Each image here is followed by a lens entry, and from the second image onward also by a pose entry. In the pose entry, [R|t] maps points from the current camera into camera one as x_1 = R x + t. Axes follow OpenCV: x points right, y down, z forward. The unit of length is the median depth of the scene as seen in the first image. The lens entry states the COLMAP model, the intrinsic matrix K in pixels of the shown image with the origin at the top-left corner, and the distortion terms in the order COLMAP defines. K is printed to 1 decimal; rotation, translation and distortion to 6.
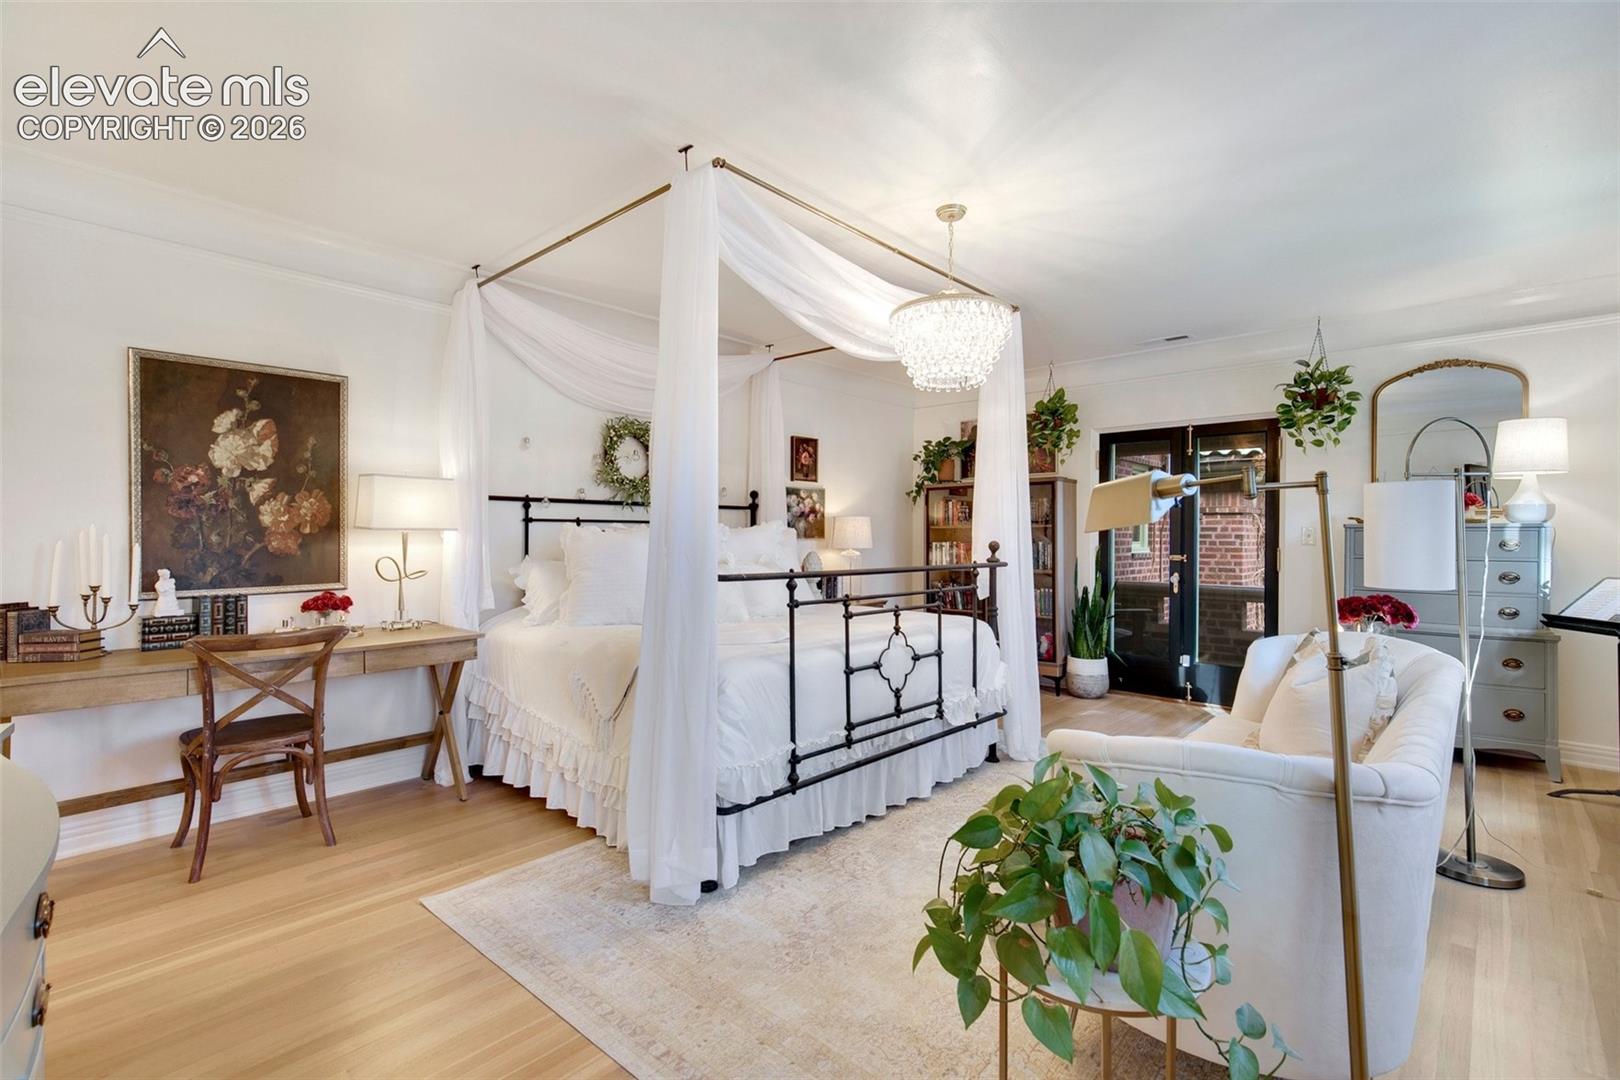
lens RADIAL K [[747.8, 0, 805.4], [0, 747.8, 532.1], [0, 0, 1]] dist [0.001365, -0.000452]
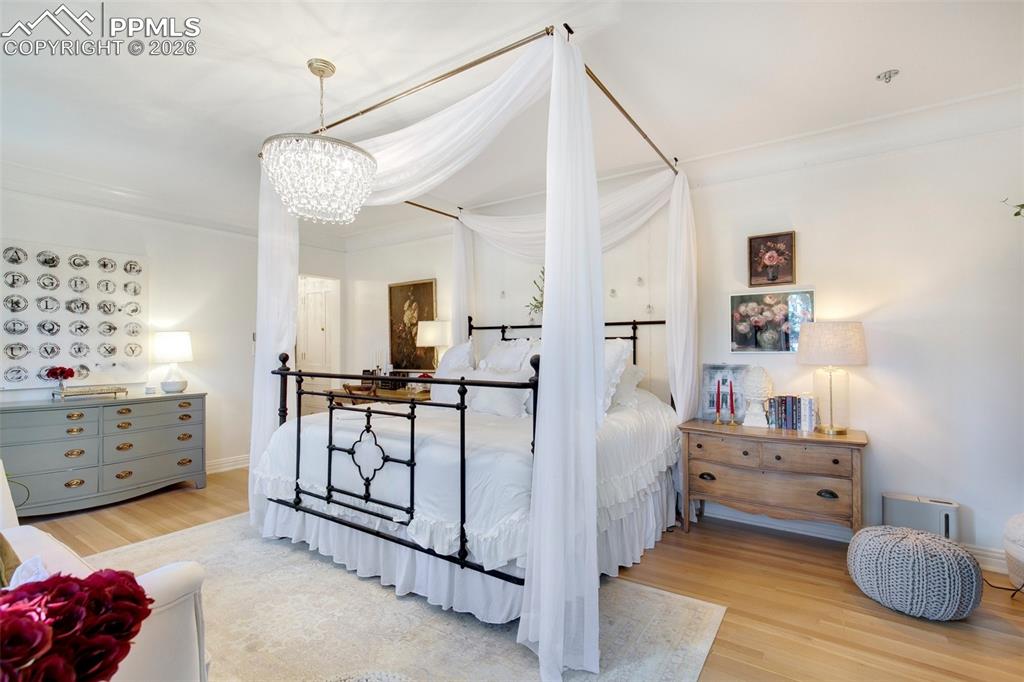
lens RADIAL K [[472.7, 0, 508.9], [0, 472.7, 343.8], [0, 0, 1]] dist [0.001365, -0.000452]
pose [[0.133967, -0.011393, -0.990920, 0.895907], [0.007889, 0.999914, -0.010429, 0.006261], [0.990954, -0.006420, 0.134045, 1.120257]]
